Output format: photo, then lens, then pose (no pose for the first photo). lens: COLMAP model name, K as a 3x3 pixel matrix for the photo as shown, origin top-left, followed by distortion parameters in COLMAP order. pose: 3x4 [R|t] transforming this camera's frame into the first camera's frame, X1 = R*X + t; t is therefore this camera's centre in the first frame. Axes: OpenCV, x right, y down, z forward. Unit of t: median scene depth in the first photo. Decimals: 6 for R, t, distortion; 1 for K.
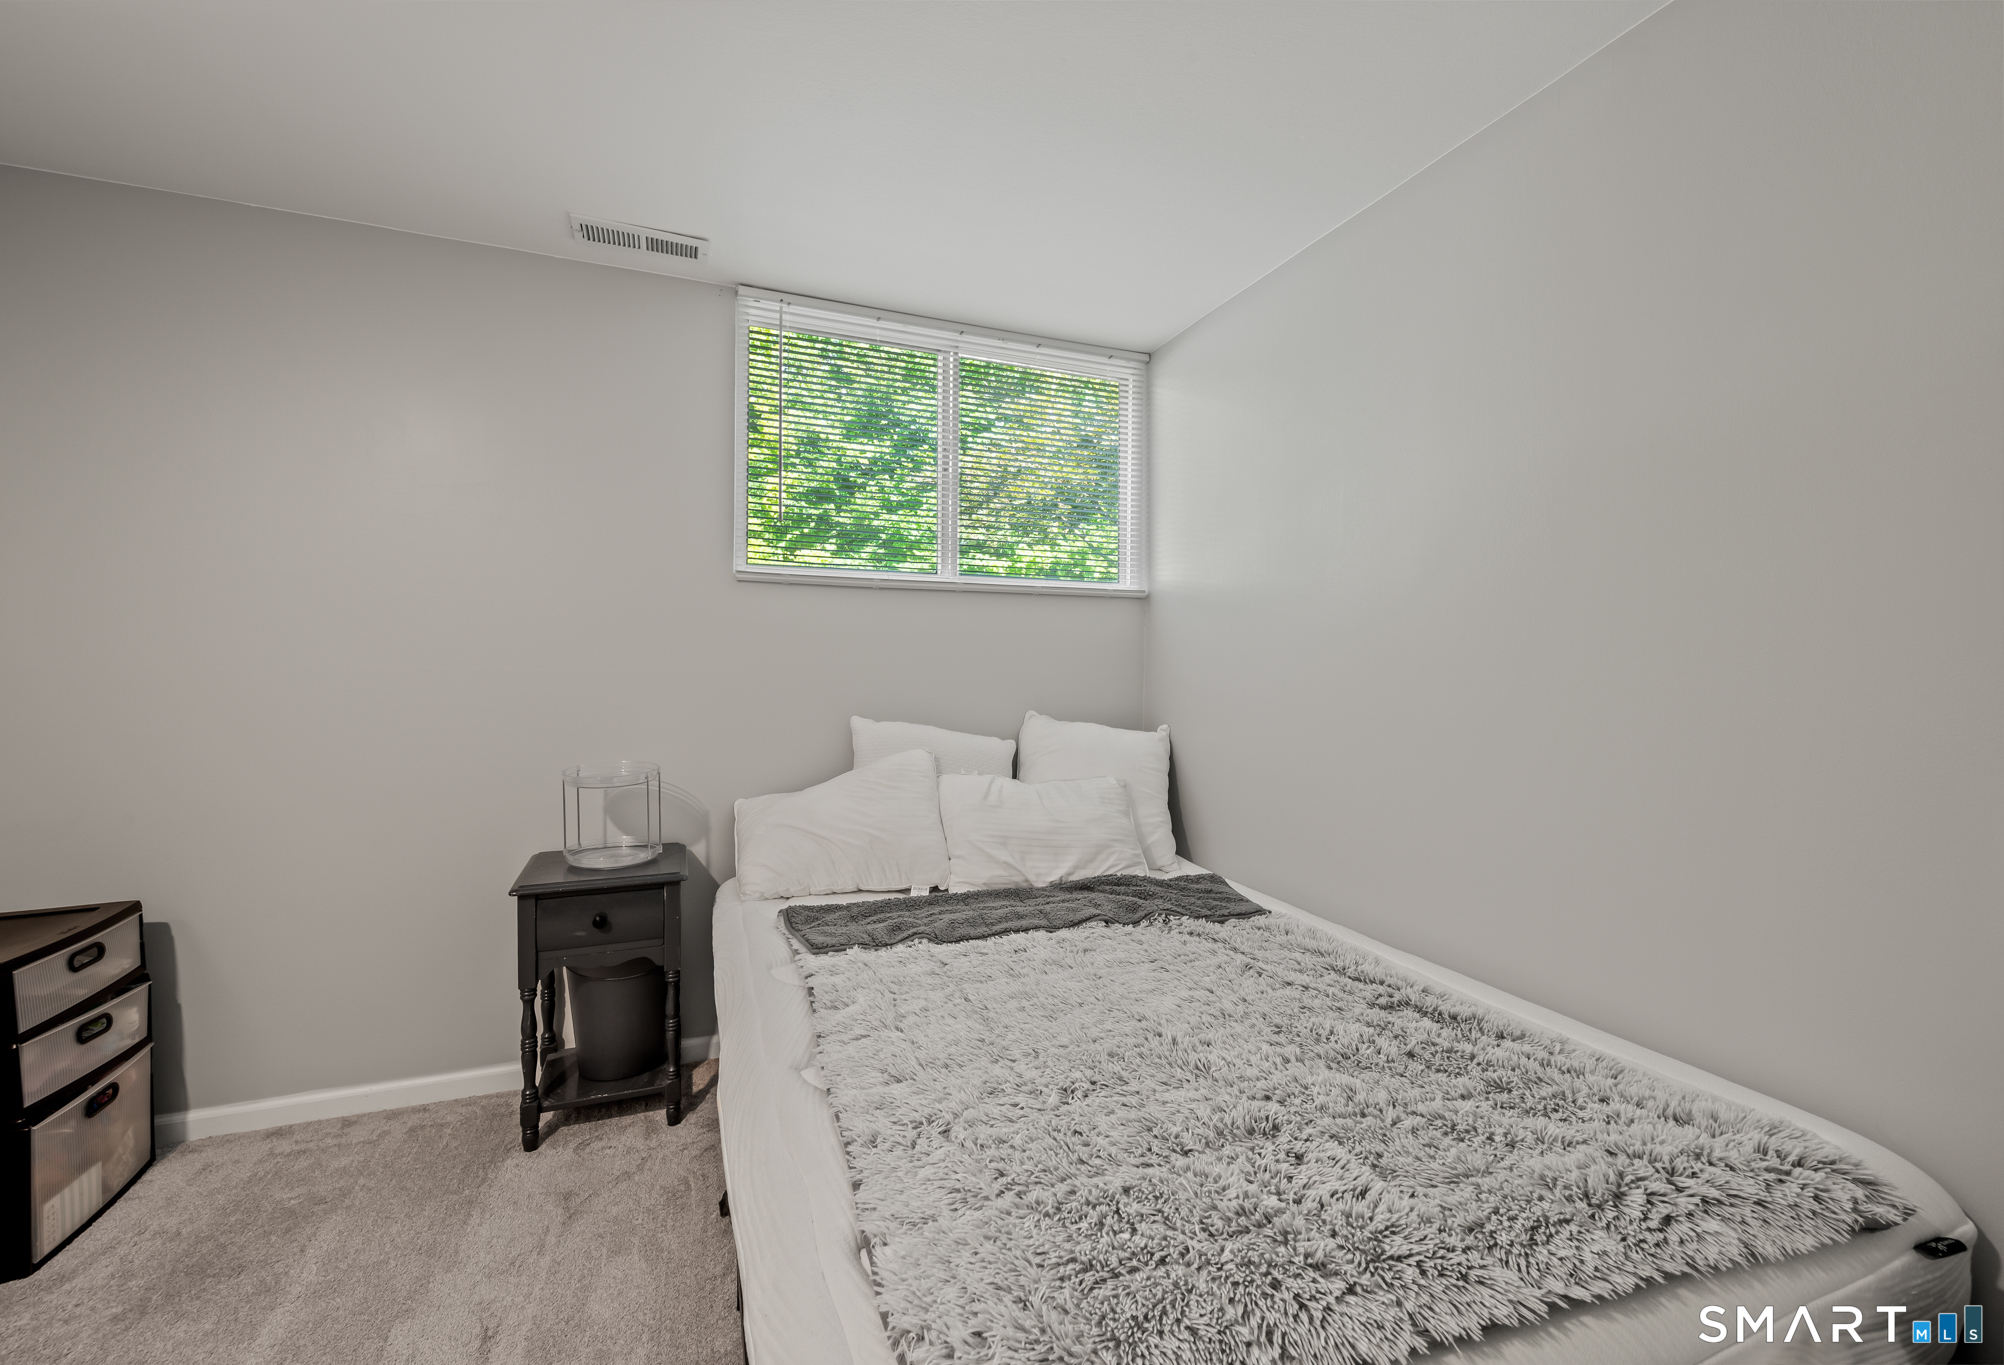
lens RADIAL K [[806.0, 0, 995.1], [0, 806.0, 686.2], [0, 0, 1]] dist [-0.005278, -0.000045]
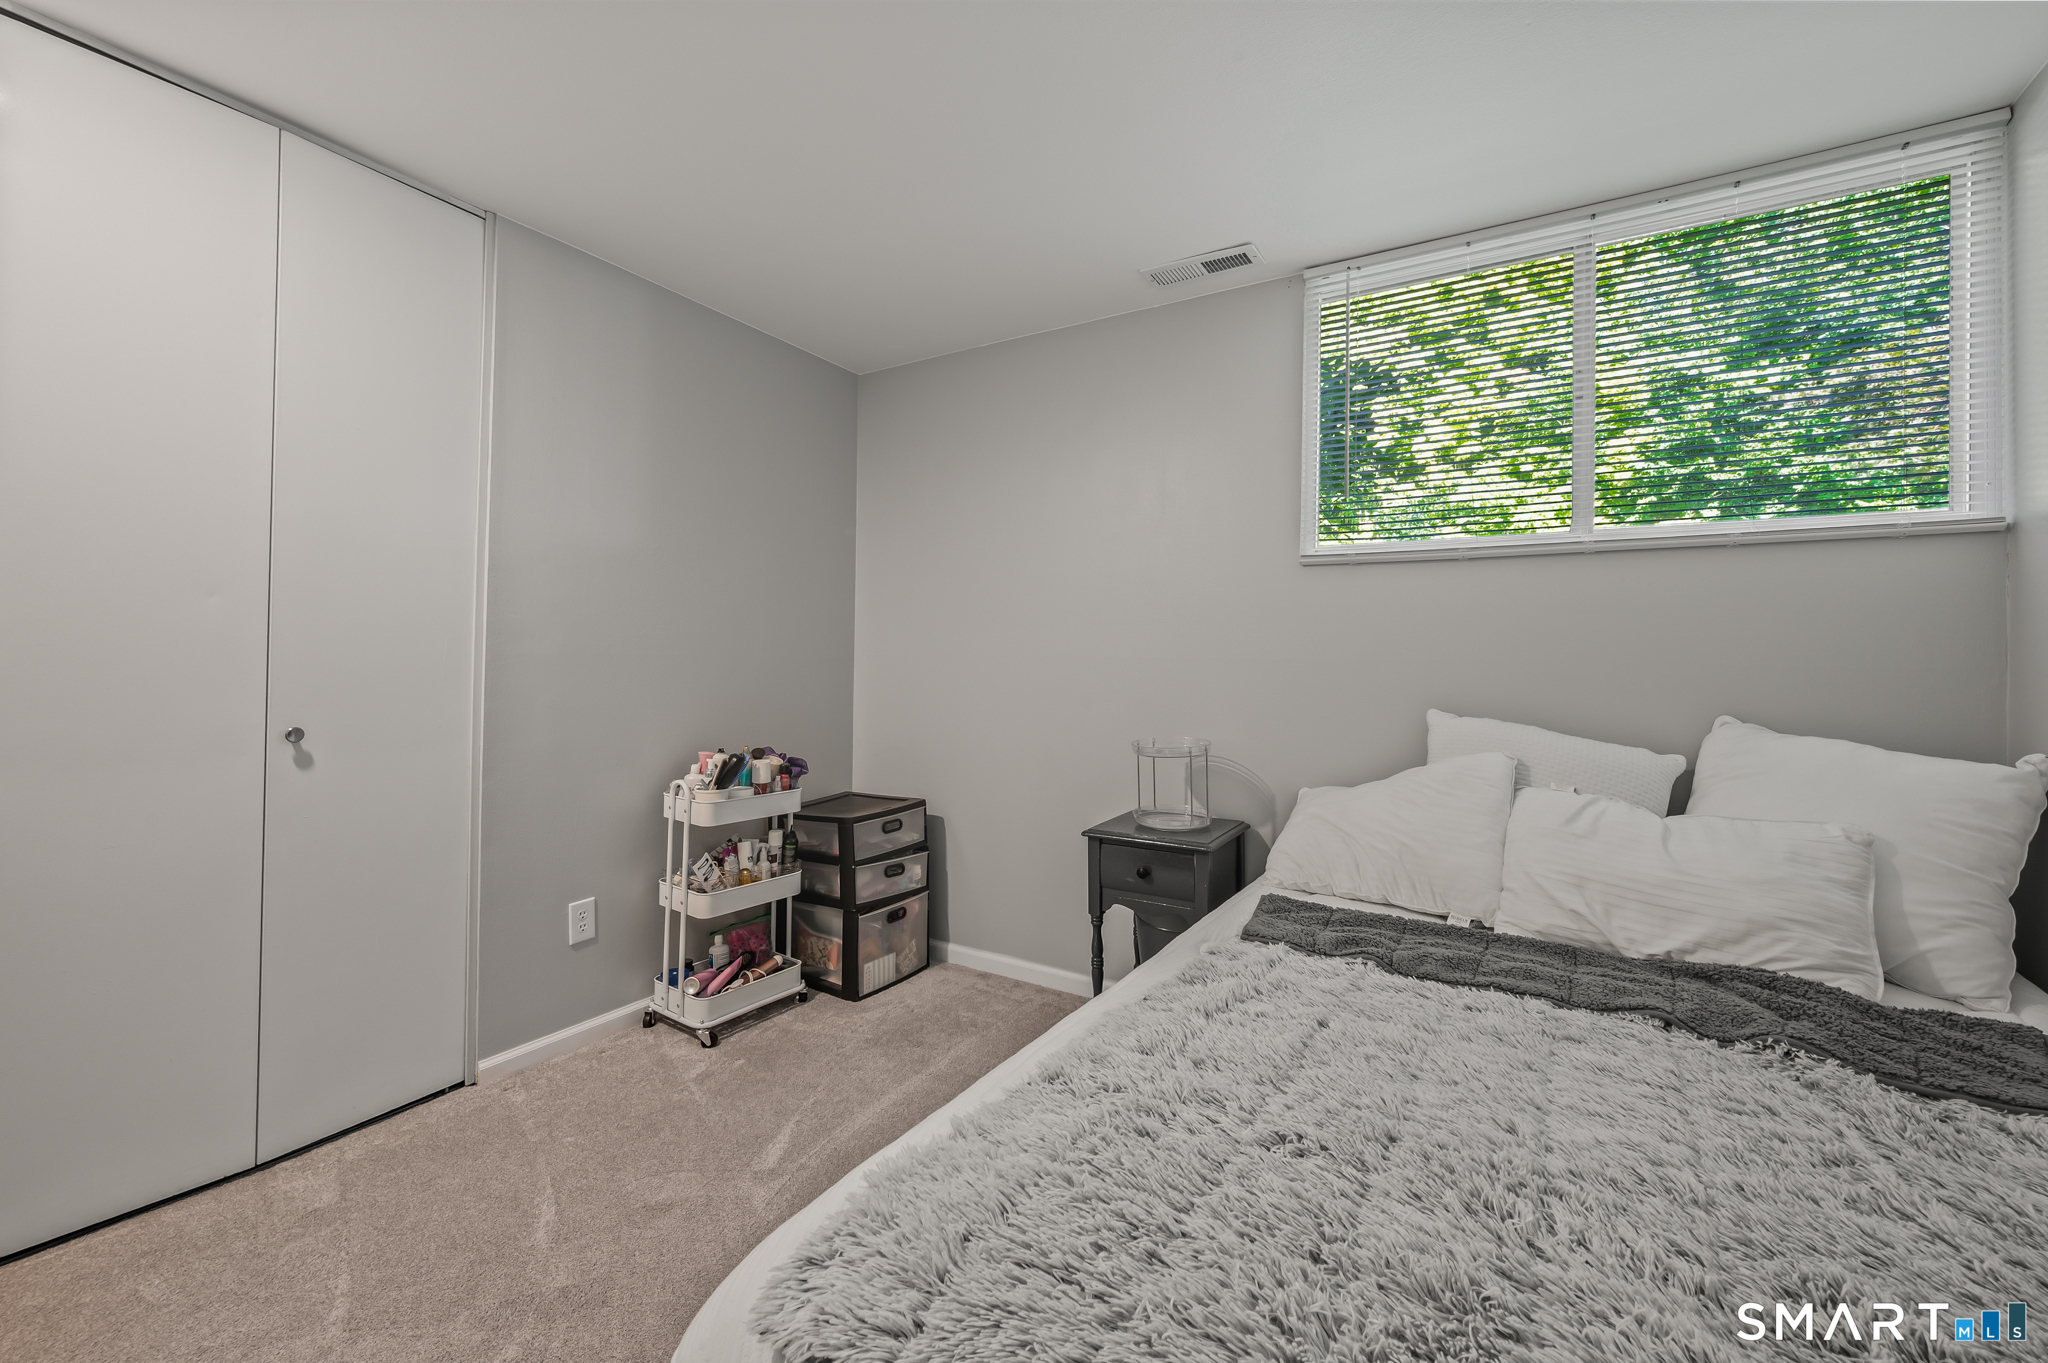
lens RADIAL K [[817.2, 0, 1012.7], [0, 817.2, 666.0], [0, 0, 1]] dist [-0.005855, 0.000570]
pose [[0.604083, 0.004476, -0.796909, 0.319035], [-0.025483, 0.999581, -0.013703, 0.017612], [0.796514, 0.028586, 0.603944, 0.136916]]
